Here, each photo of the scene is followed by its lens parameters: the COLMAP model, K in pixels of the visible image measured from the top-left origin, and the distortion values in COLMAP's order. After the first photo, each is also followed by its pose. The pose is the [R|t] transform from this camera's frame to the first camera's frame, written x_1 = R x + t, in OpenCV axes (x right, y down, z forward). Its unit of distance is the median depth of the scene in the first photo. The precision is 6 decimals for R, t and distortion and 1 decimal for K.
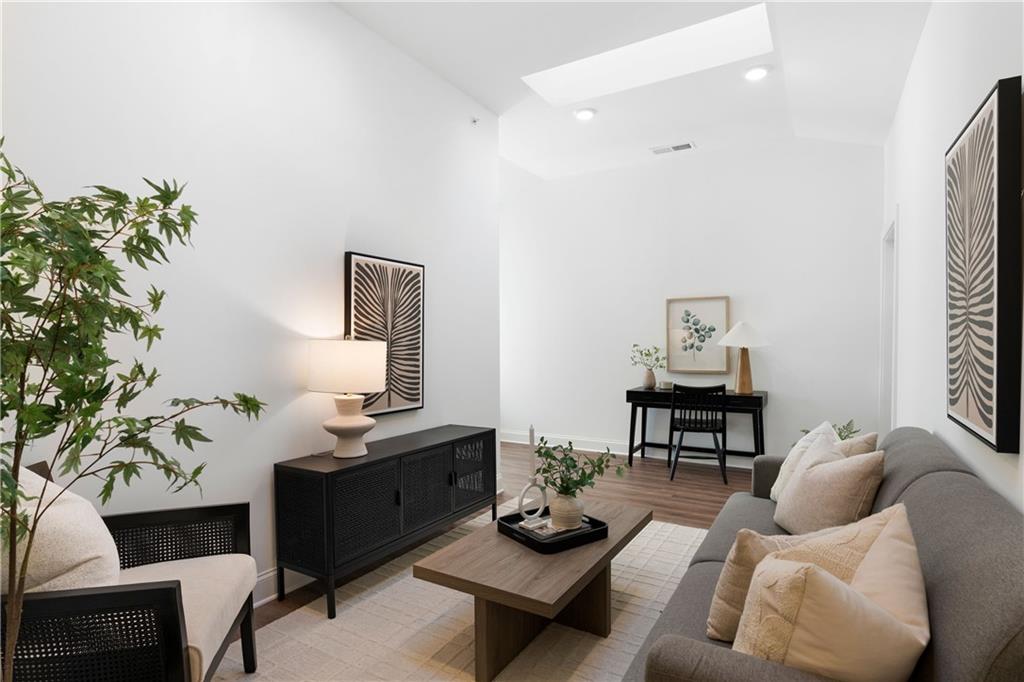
lens RADIAL K [[512.8, 0, 512.9], [0, 512.8, 343.3], [0, 0, 1]] dist [-0.001439, 0.001812]
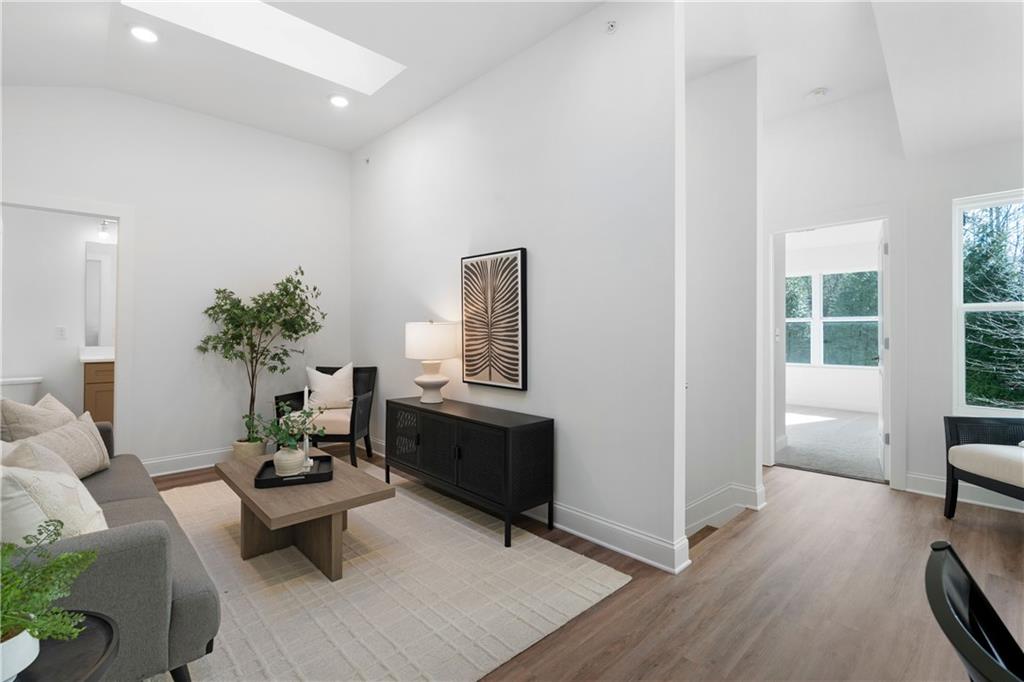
lens RADIAL K [[462.6, 0, 510.7], [0, 462.6, 323.7], [0, 0, 1]] dist [-0.011260, 0.003673]
pose [[-0.254242, -0.017981, -0.966974, 0.743223], [-0.013014, 0.999800, -0.015169, 0.011042], [0.967053, 0.008728, -0.254425, 1.282405]]
